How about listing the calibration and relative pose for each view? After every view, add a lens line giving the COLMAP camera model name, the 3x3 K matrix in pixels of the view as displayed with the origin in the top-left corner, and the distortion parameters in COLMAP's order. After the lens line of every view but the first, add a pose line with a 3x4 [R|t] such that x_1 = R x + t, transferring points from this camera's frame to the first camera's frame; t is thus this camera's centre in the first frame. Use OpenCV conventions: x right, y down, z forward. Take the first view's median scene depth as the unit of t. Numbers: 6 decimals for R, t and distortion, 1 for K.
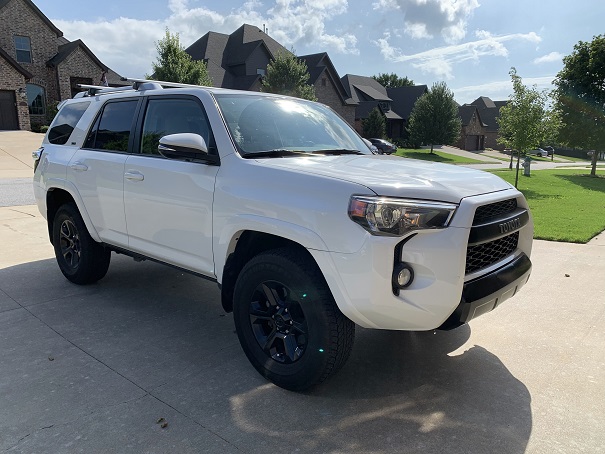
lens RADIAL K [[458.1, 0, 301.5], [0, 458.1, 226.4], [0, 0, 1]] dist [0.022060, -0.010206]
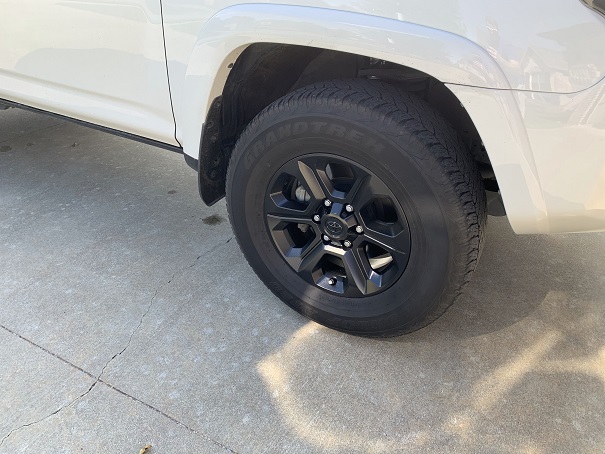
lens RADIAL K [[458.1, 0, 306.0], [0, 458.1, 225.1], [0, 0, 1]] dist [0.022060, -0.010206]
pose [[0.972753, -0.109754, 0.204221, -0.183645], [0.026873, 0.928291, 0.370883, 0.006661], [-0.230282, -0.355289, 0.905947, 0.516456]]
